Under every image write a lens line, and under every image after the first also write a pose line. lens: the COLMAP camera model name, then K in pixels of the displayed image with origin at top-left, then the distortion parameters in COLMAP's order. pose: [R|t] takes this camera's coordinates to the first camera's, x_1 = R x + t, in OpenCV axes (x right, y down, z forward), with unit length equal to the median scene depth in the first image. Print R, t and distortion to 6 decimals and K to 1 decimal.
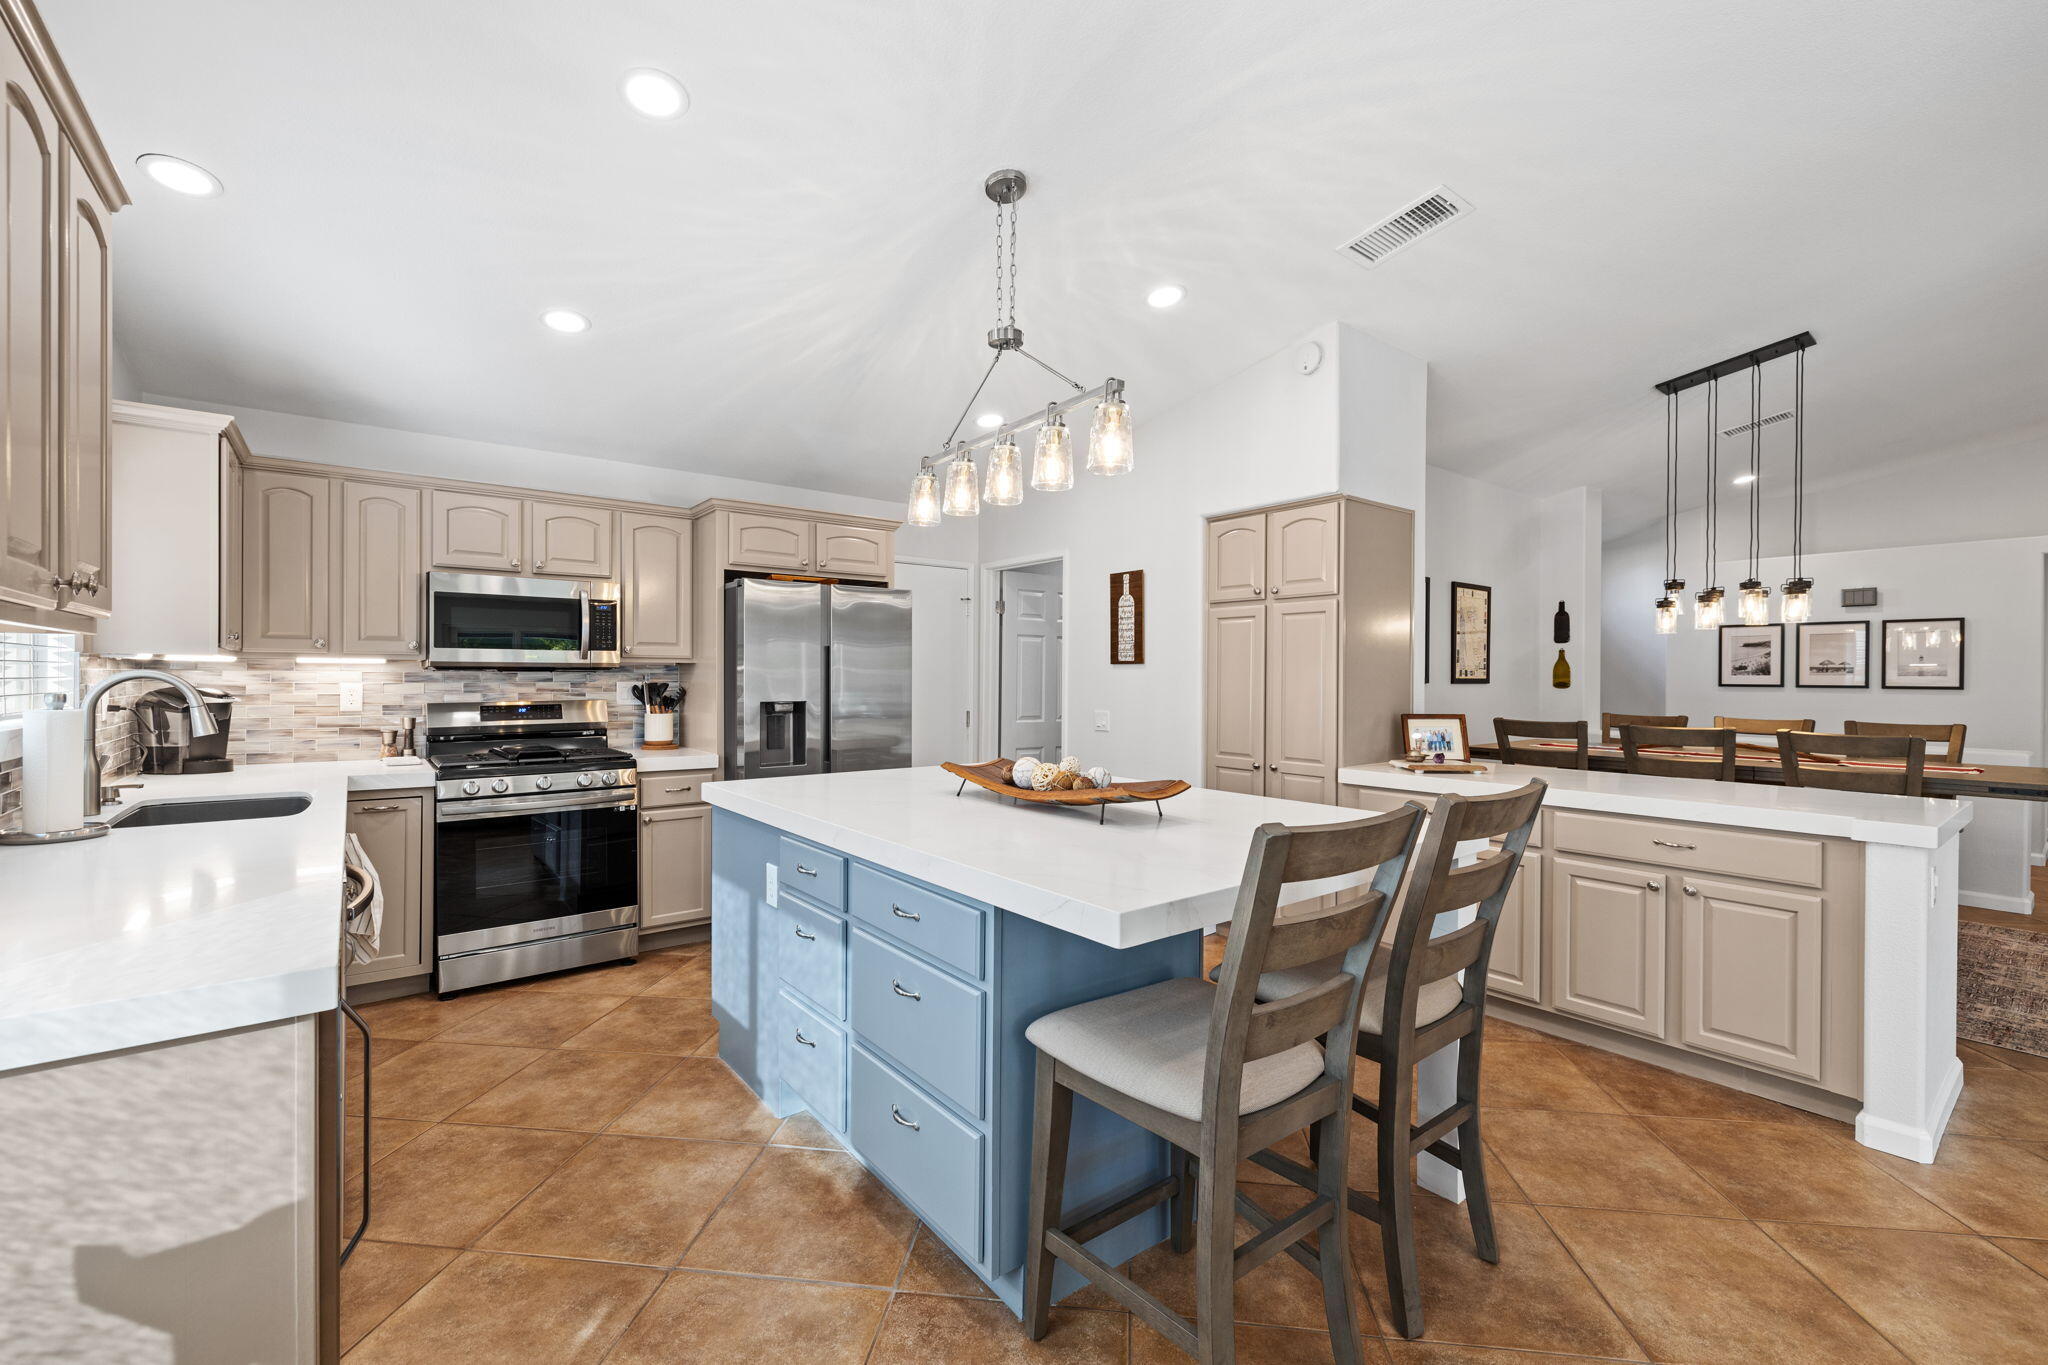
lens RADIAL K [[859.5, 0, 1022.4], [0, 859.5, 674.1], [0, 0, 1]] dist [-0.001238, 0.000049]
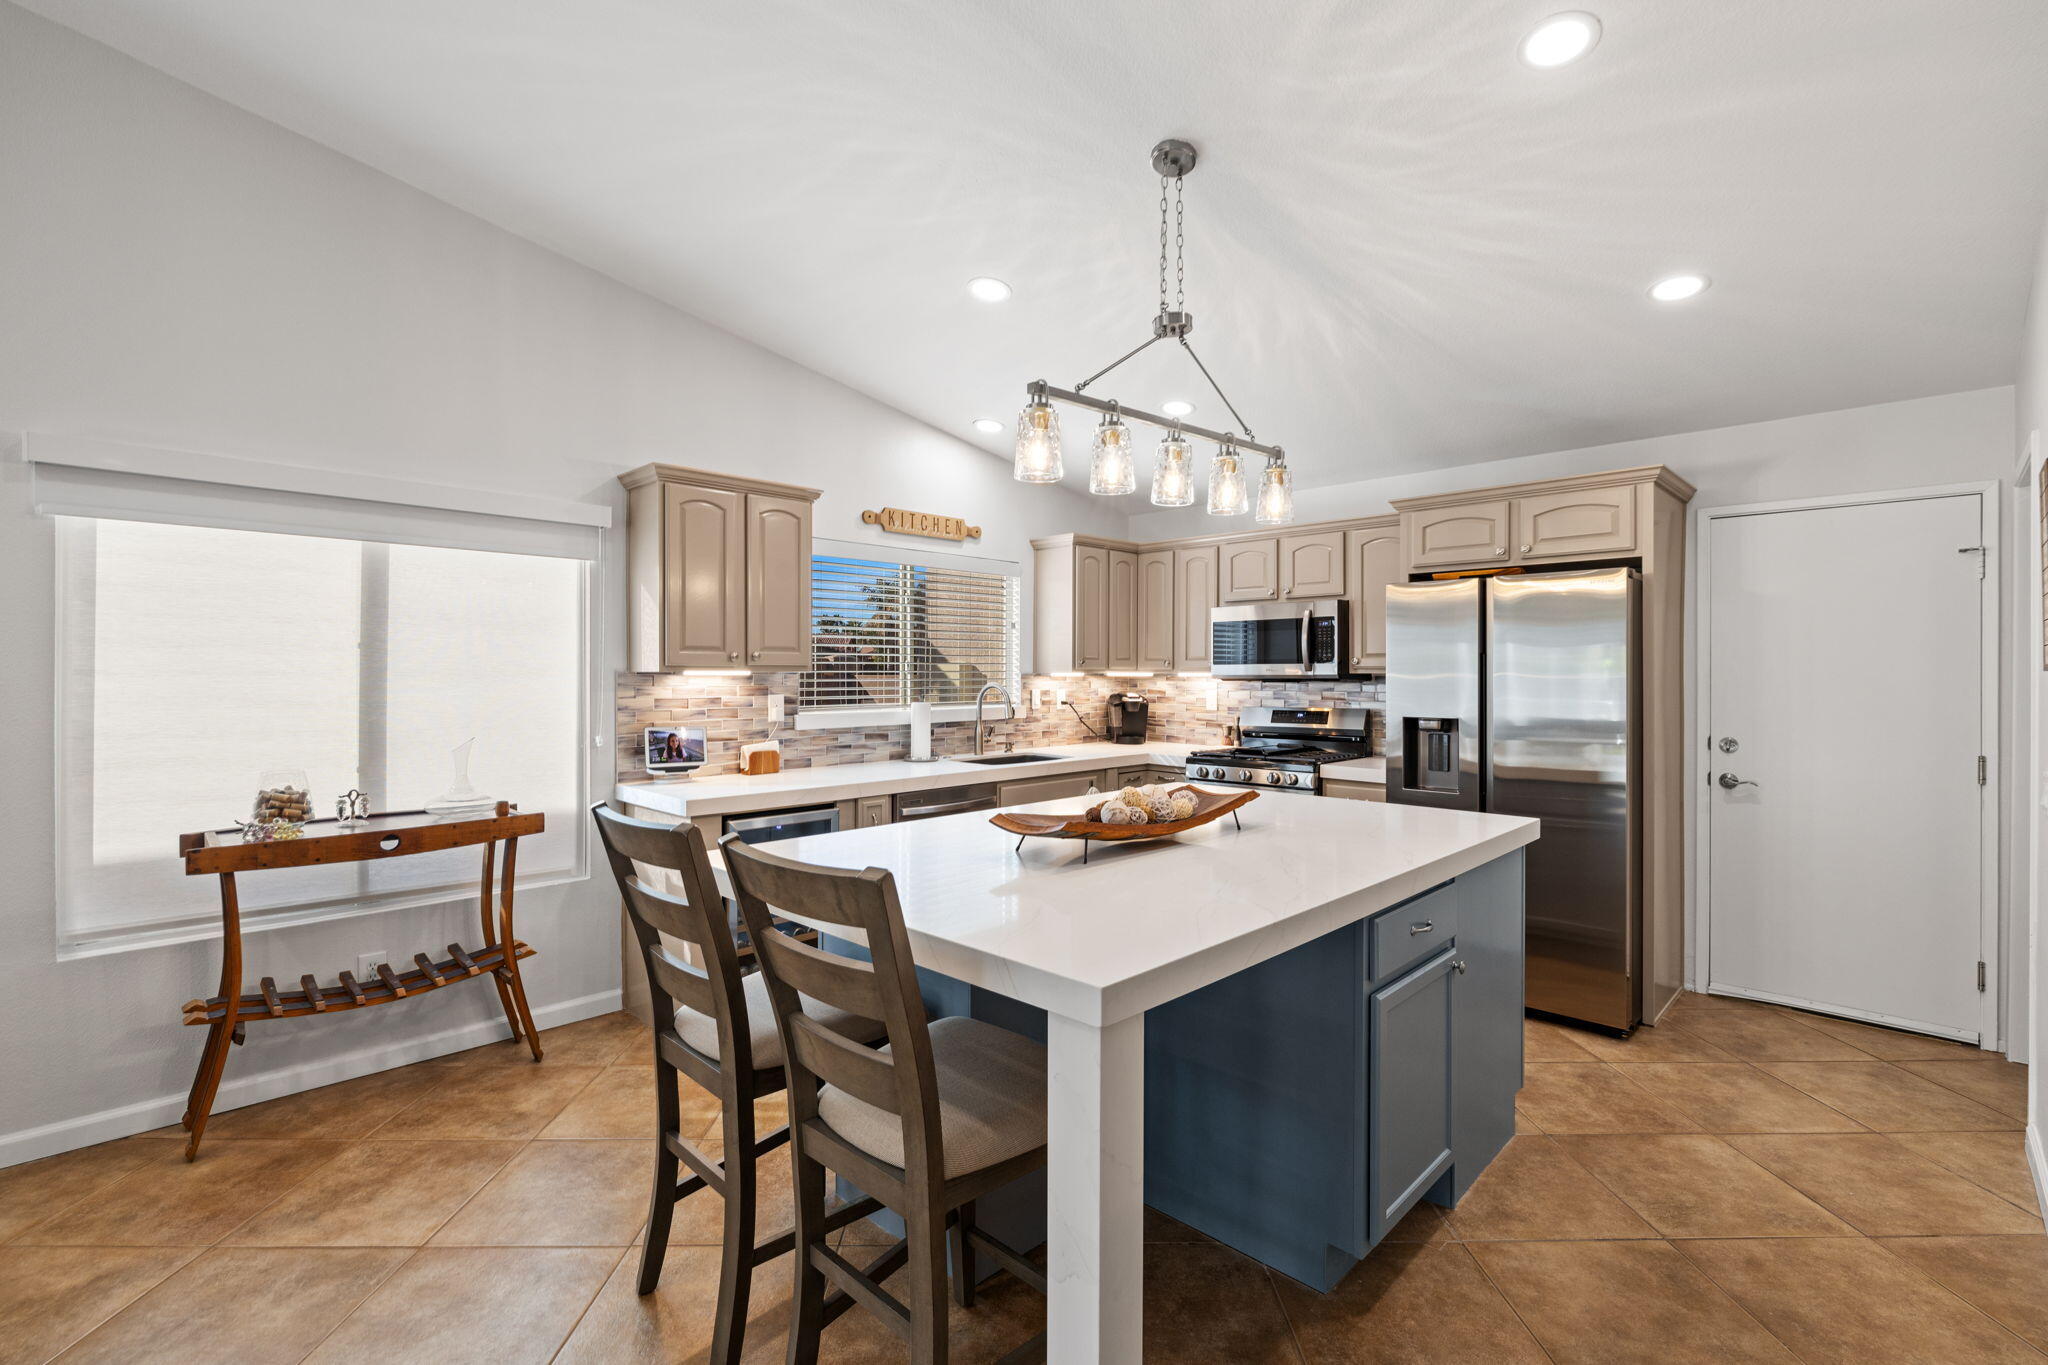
lens RADIAL K [[878.2, 0, 1024.0], [0, 878.2, 682.5], [0, 0, 1]] dist [-0.000666, 0.000120]
pose [[0.136077, 0.002189, -0.990696, 0.540909], [-0.007574, 0.999971, 0.001169, -0.001595], [0.990669, 0.007344, 0.136089, 0.452543]]
